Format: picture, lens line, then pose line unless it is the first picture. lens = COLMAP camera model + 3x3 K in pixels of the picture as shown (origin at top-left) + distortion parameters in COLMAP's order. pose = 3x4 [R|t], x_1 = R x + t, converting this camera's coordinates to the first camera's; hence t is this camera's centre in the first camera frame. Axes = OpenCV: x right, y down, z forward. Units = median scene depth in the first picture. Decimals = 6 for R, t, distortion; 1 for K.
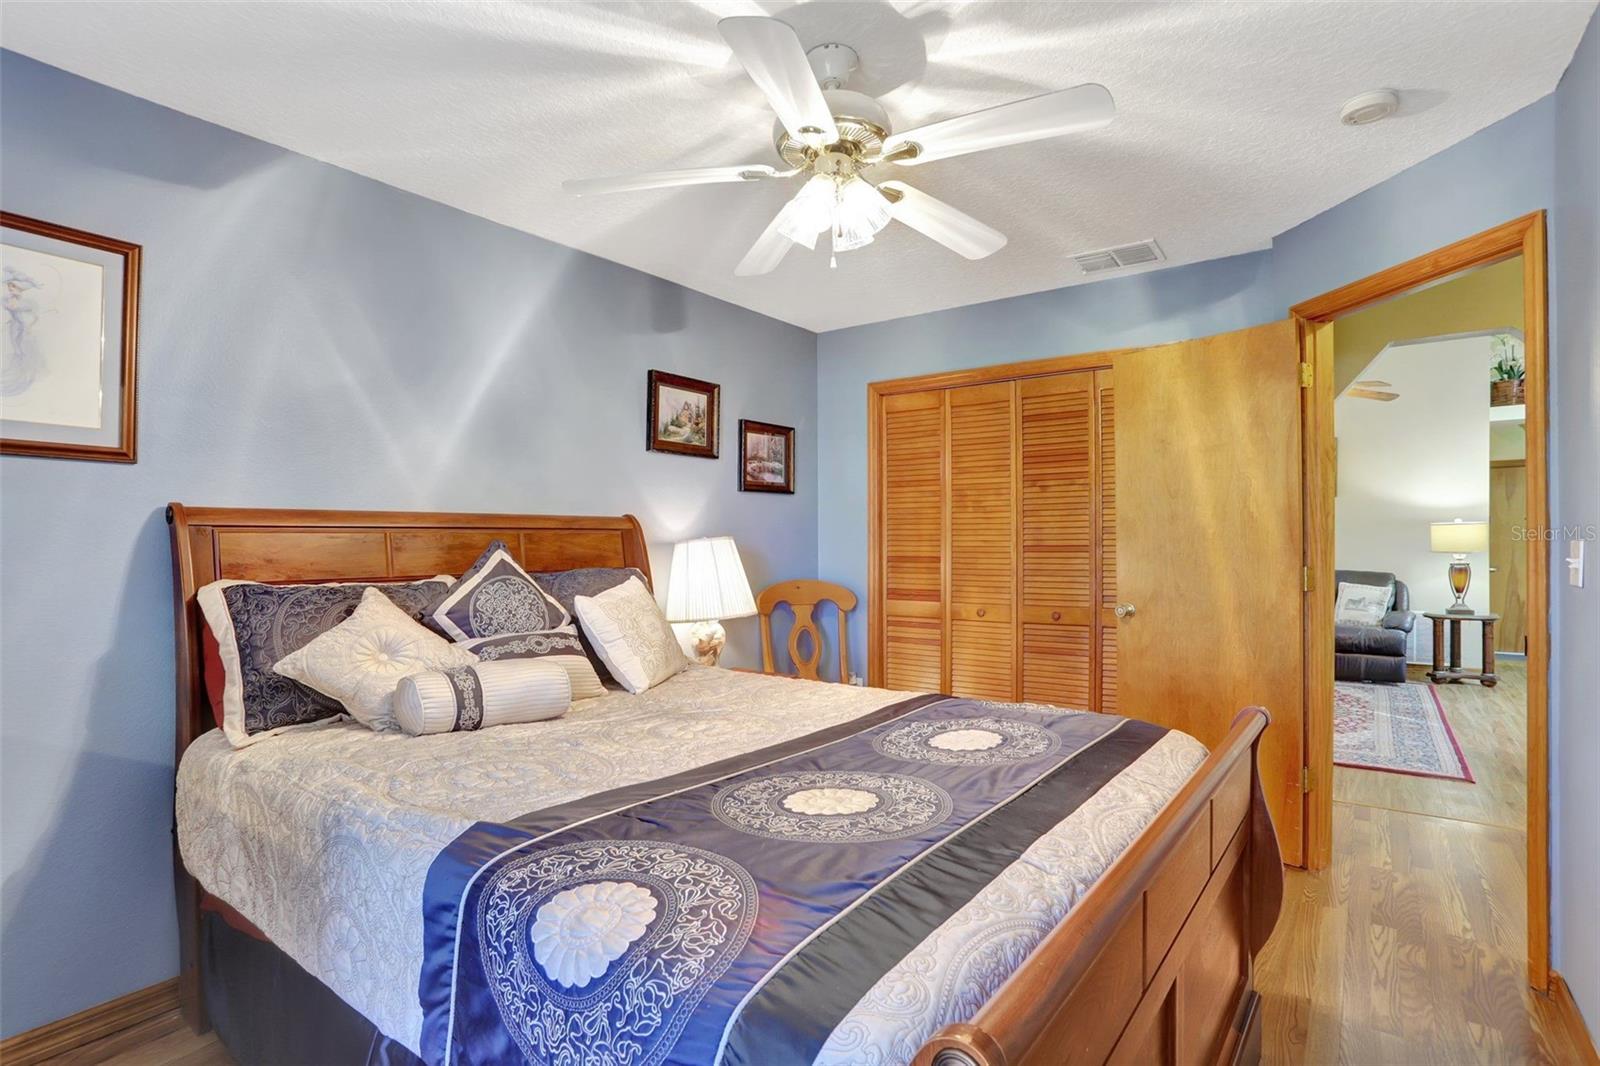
lens RADIAL K [[790.6, 0, 782.8], [0, 790.6, 545.1], [0, 0, 1]] dist [-0.057191, 0.022936]
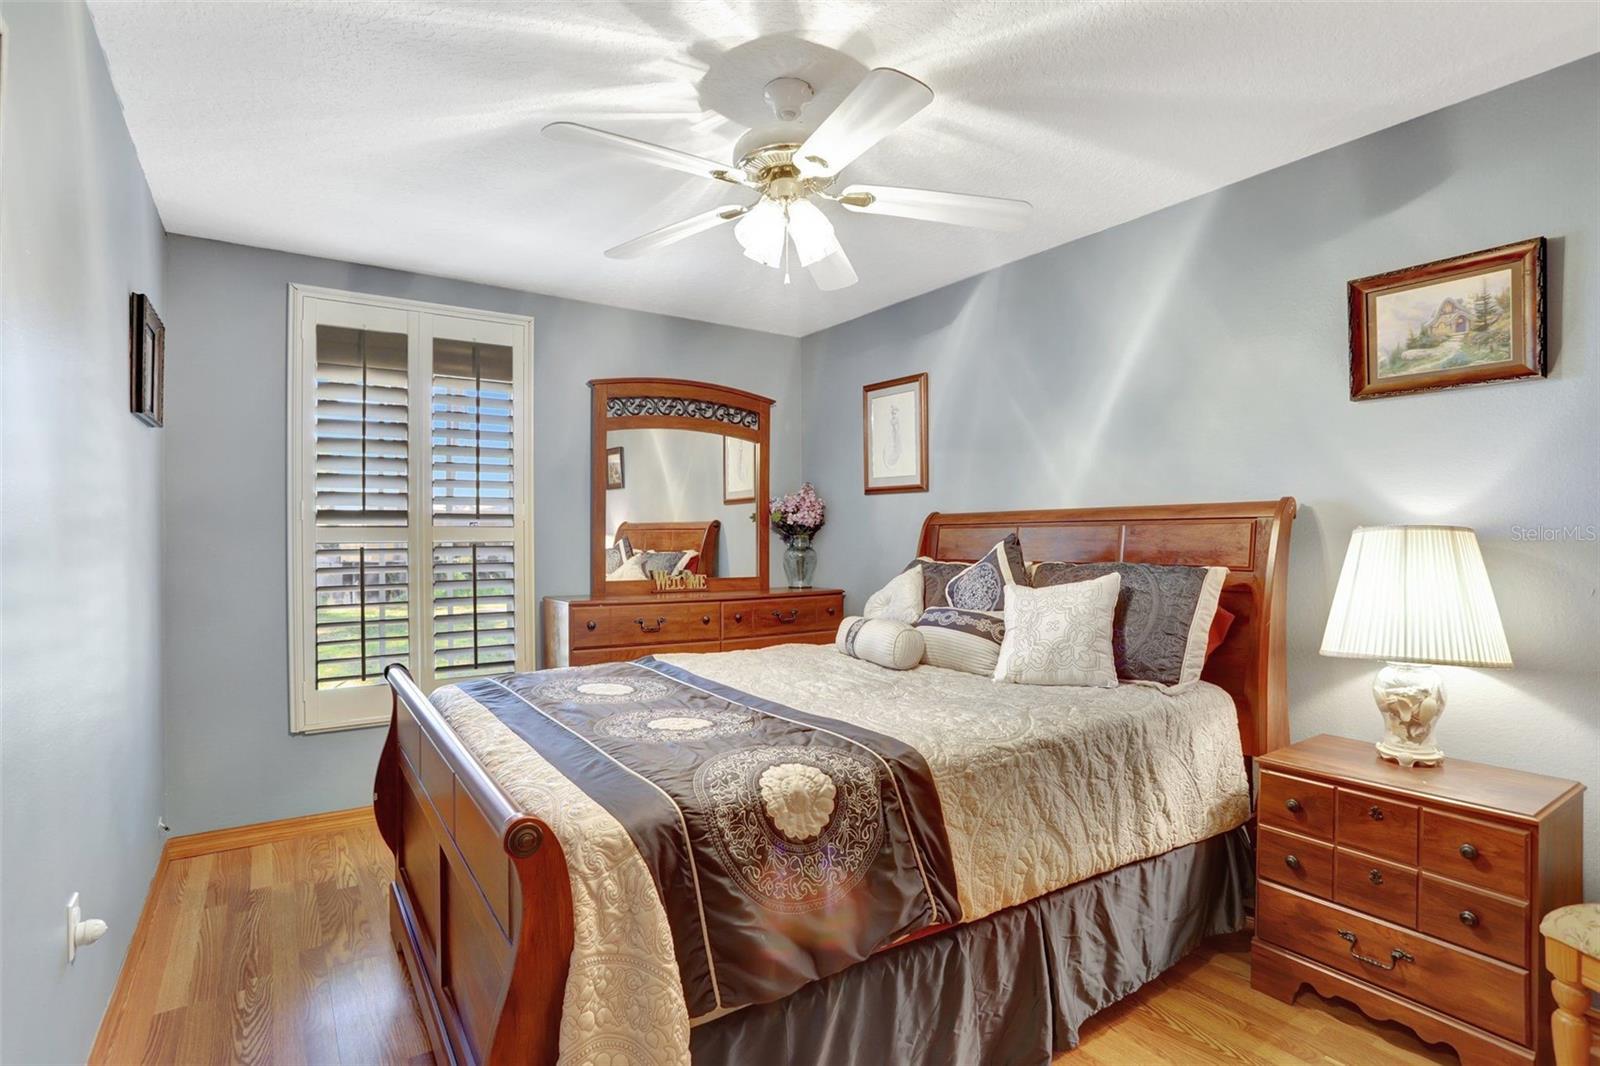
lens RADIAL K [[790.6, 0, 794.2], [0, 790.6, 536.7], [0, 0, 1]] dist [-0.057191, 0.022936]
pose [[-0.305677, 0.003125, -0.952130, 0.691954], [-0.002412, 0.999989, 0.004056, -0.004306], [0.952132, 0.003536, -0.305666, 0.843412]]
